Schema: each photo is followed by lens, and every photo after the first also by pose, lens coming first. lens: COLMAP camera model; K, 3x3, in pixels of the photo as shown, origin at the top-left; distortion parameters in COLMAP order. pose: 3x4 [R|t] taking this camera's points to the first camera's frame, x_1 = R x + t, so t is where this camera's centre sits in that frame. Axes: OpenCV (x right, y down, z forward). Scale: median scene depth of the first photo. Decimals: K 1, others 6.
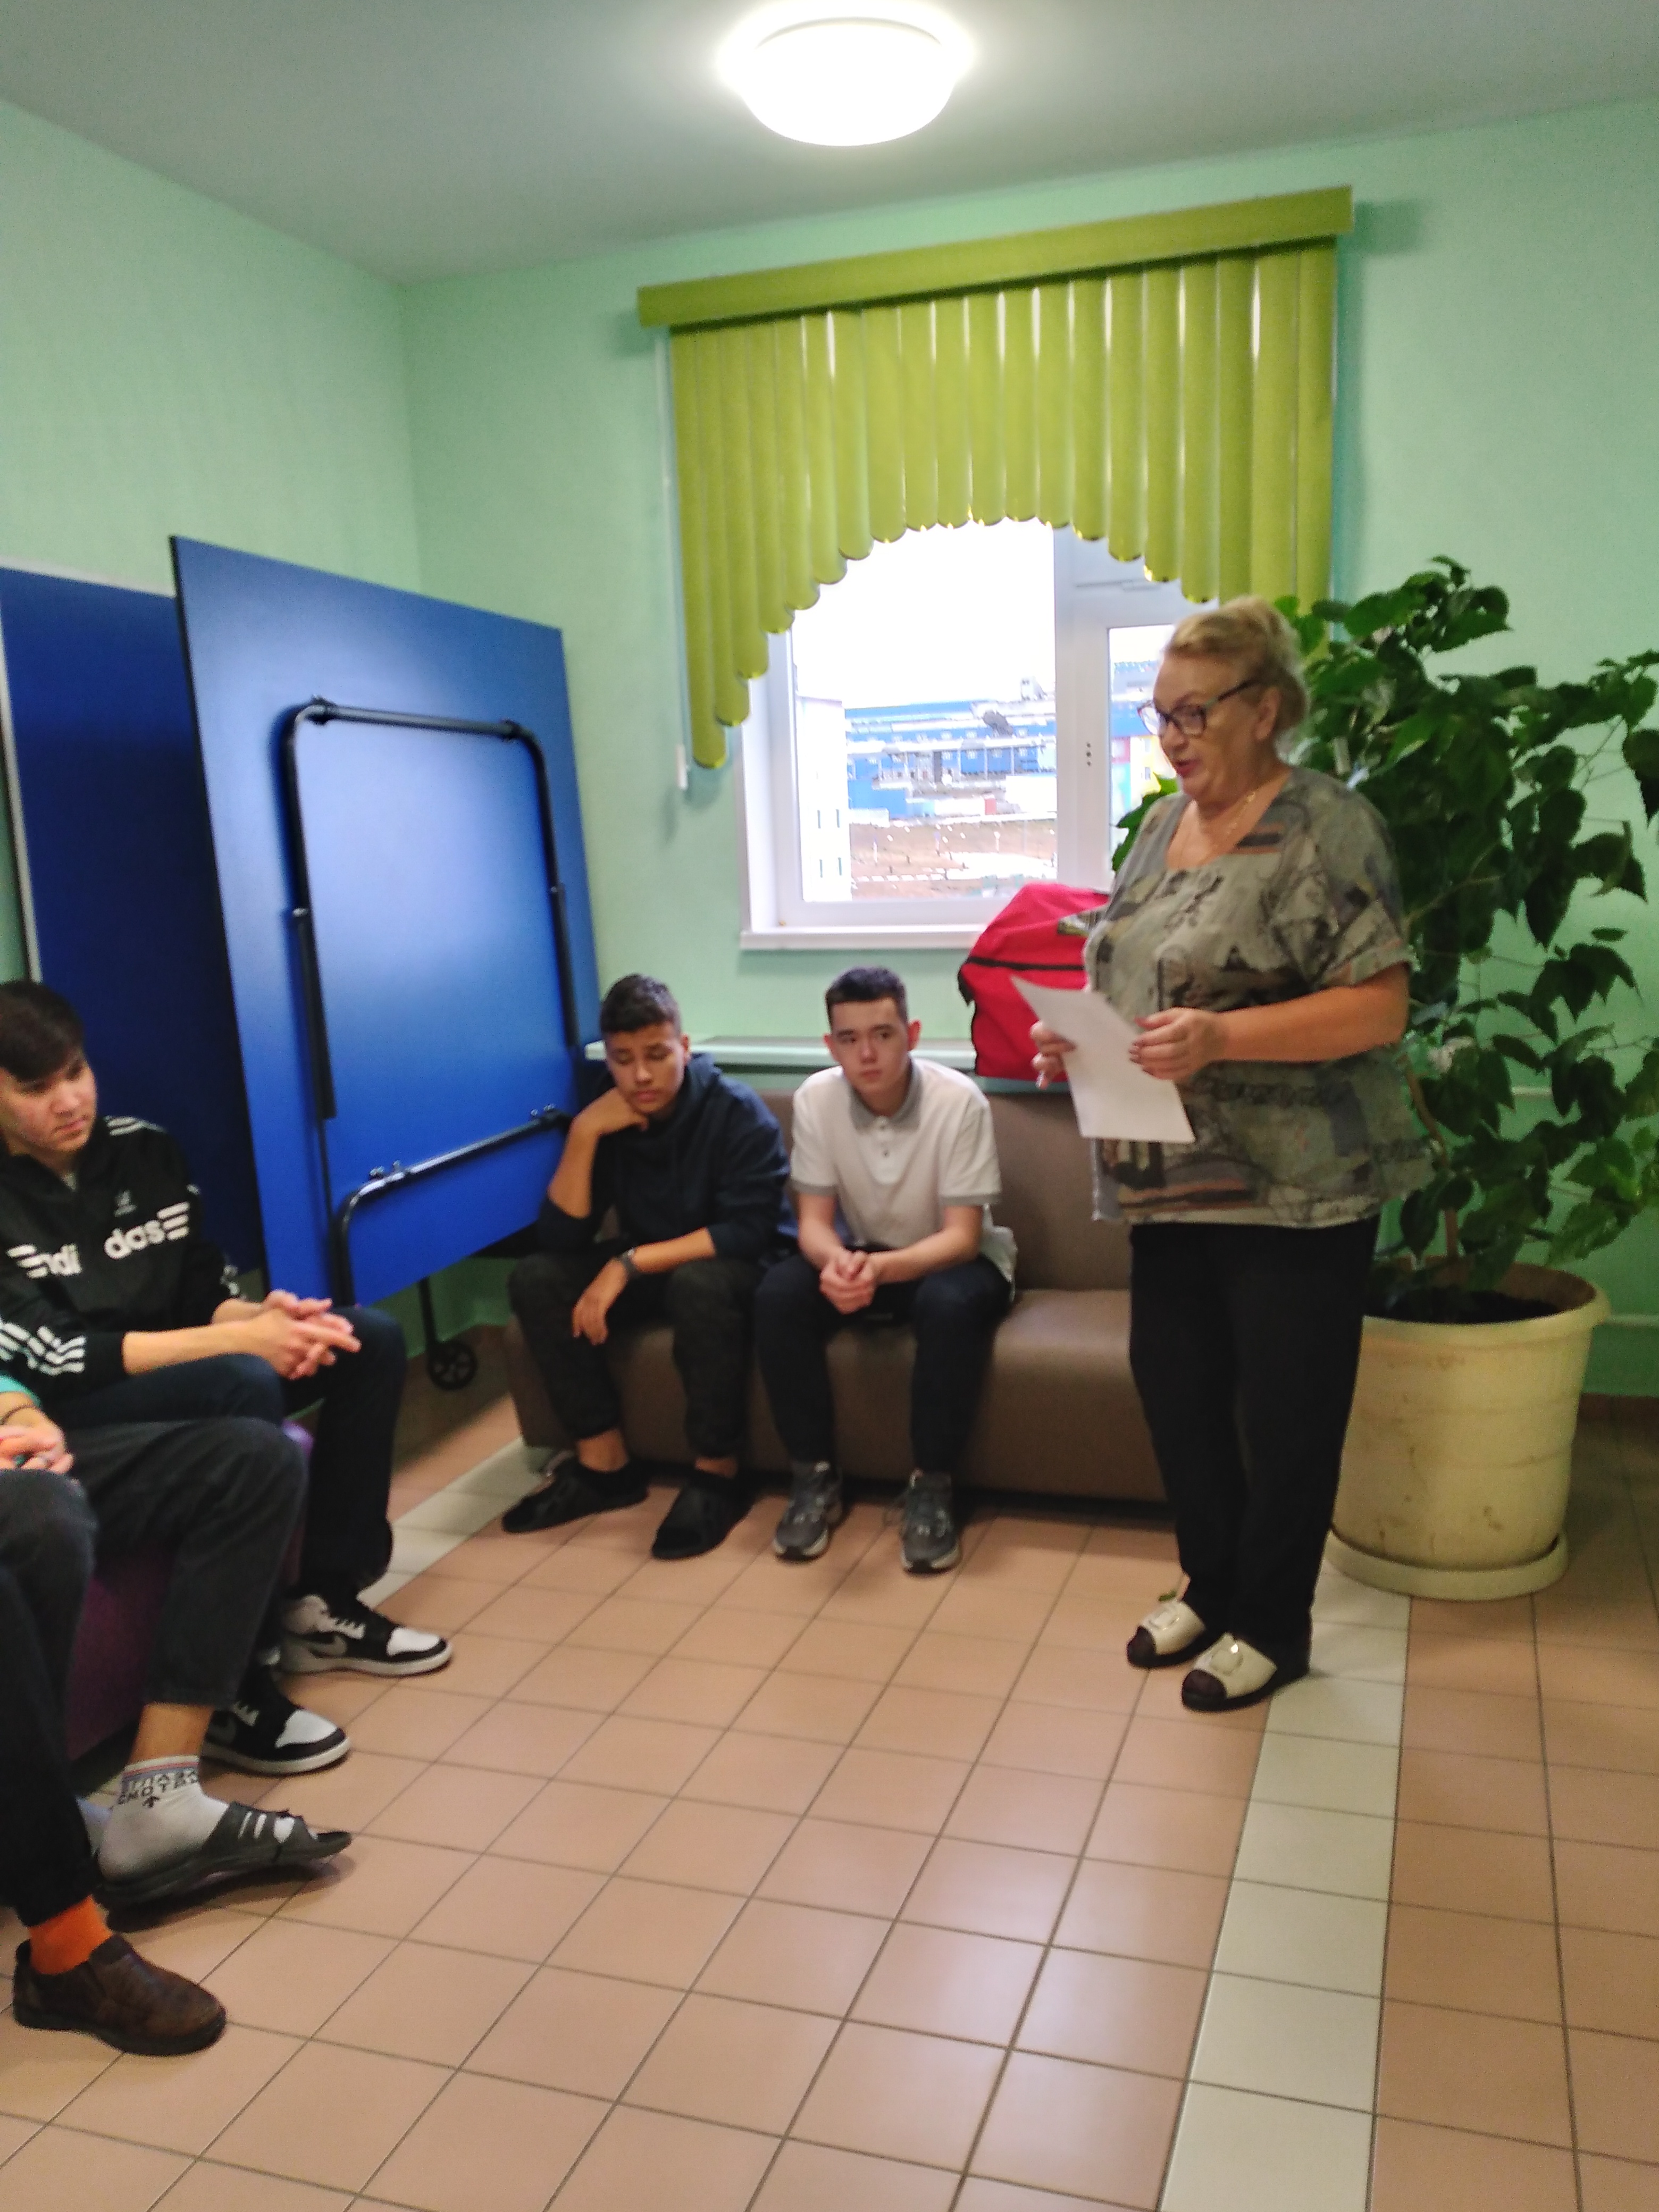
lens RADIAL K [[1825.0, 0, 829.5], [0, 1825.0, 1106.0], [0, 0, 1]] dist [-0.036121, 0.002833]
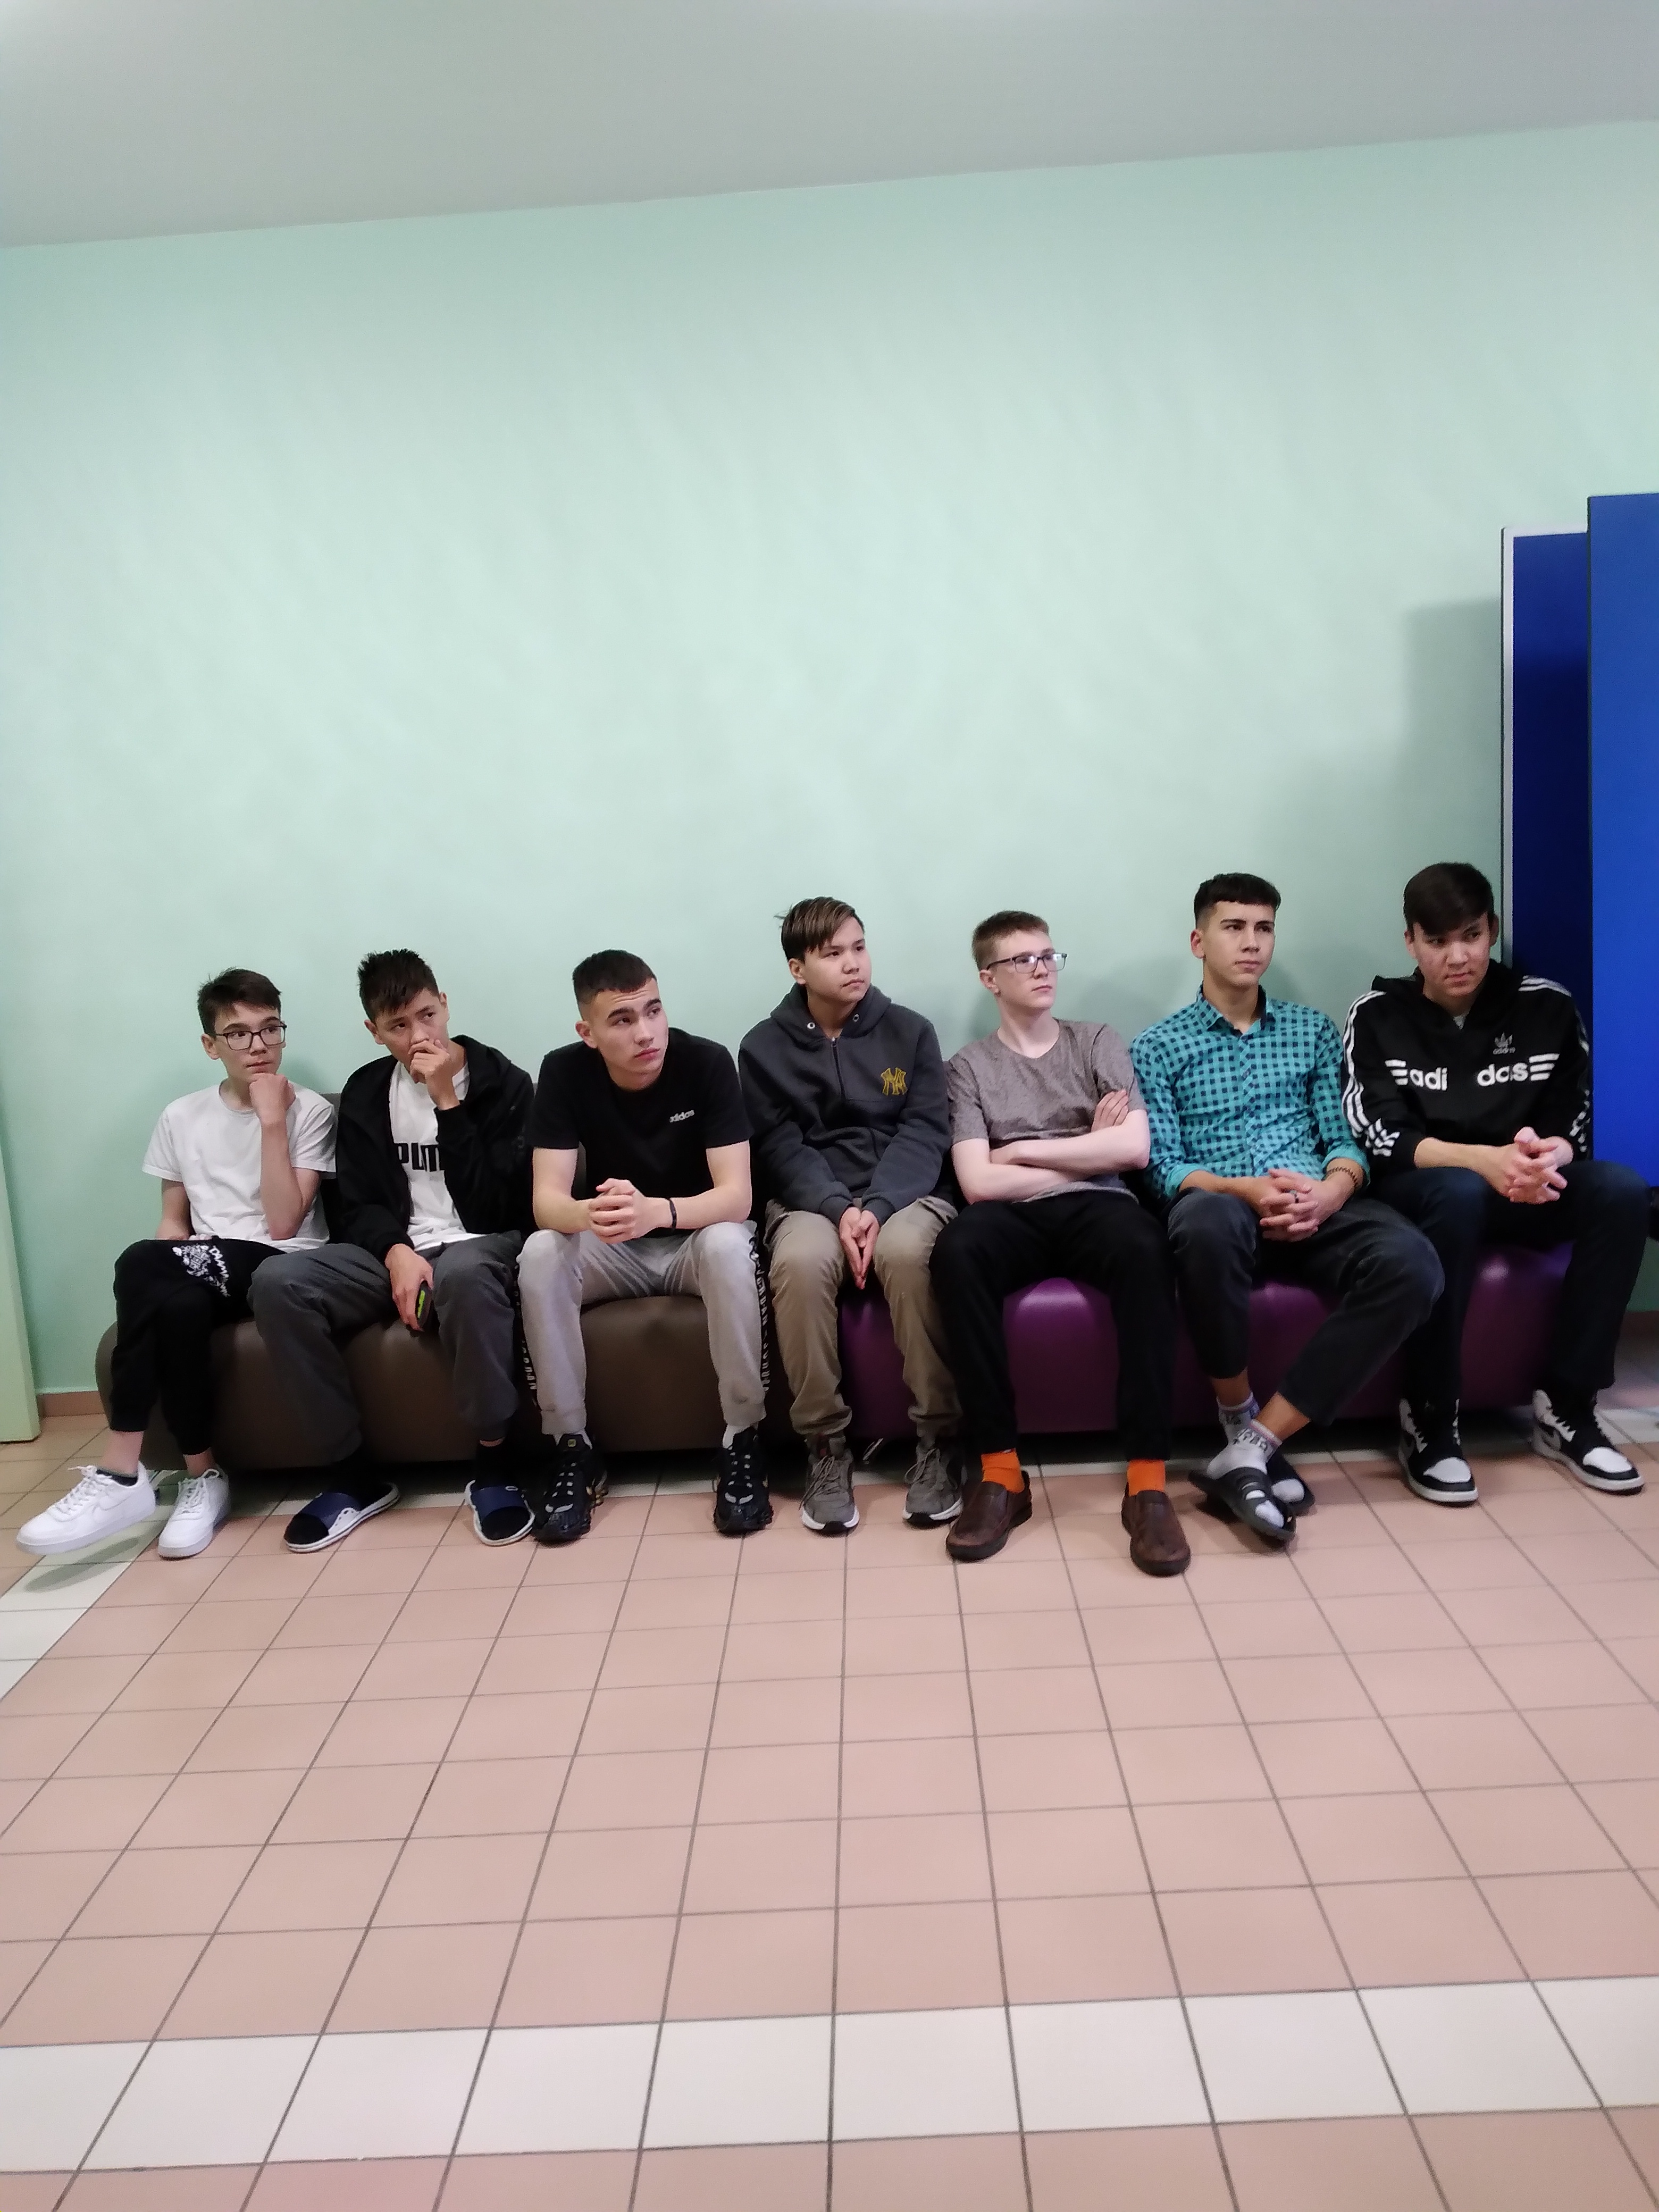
lens RADIAL K [[1825.0, 0, 829.5], [0, 1825.0, 1106.0], [0, 0, 1]] dist [-0.036121, 0.002833]
pose [[0.307195, 0.172697, -0.935846, 0.651331], [-0.103065, 0.983649, 0.147687, -0.042211], [0.946049, 0.051084, 0.319972, 0.165599]]
